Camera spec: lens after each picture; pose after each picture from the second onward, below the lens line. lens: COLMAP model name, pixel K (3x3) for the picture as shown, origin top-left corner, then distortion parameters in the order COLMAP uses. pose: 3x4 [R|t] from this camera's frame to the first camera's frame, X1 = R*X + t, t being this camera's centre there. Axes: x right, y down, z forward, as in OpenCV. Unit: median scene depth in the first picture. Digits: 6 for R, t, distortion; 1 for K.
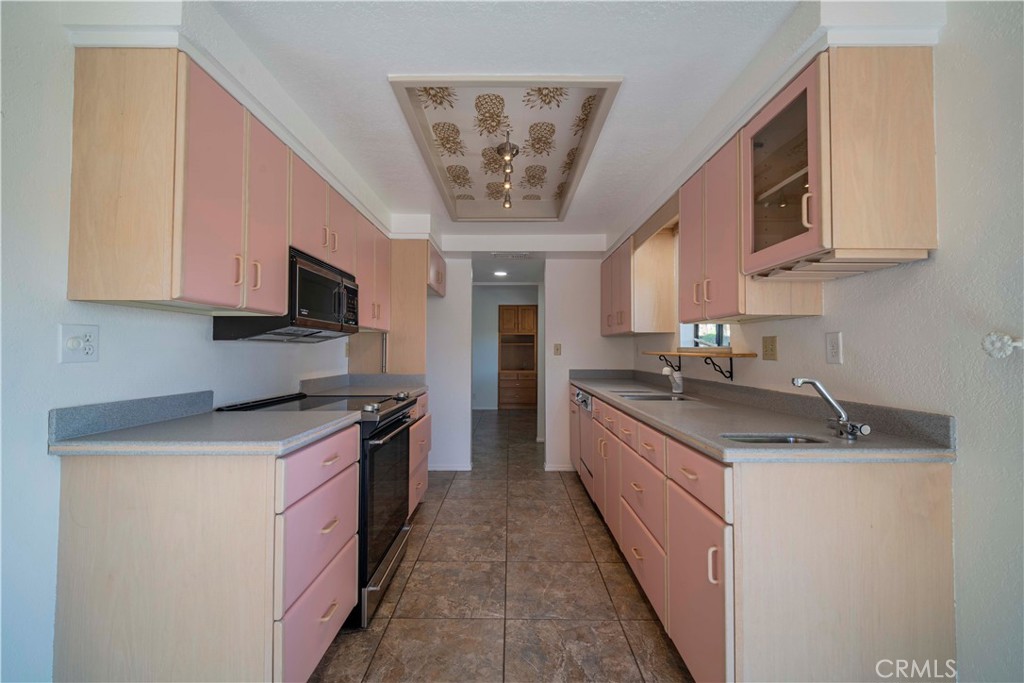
lens RADIAL K [[426.3, 0, 509.2], [0, 426.3, 339.7], [0, 0, 1]] dist [0.017438, -0.011290]
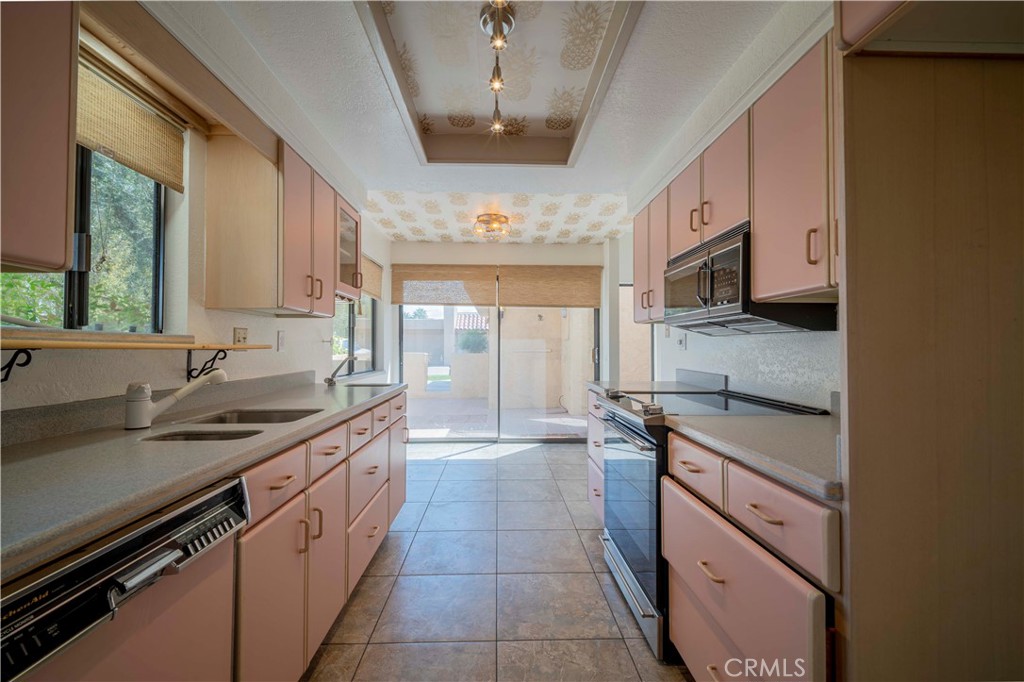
lens RADIAL K [[426.3, 0, 509.2], [0, 426.3, 339.2], [0, 0, 1]] dist [0.017438, -0.011290]
pose [[-0.999465, -0.003954, -0.032452, -0.002318], [-0.002442, 0.998916, -0.046477, 0.050204], [0.032601, -0.046373, -0.998392, 1.583216]]
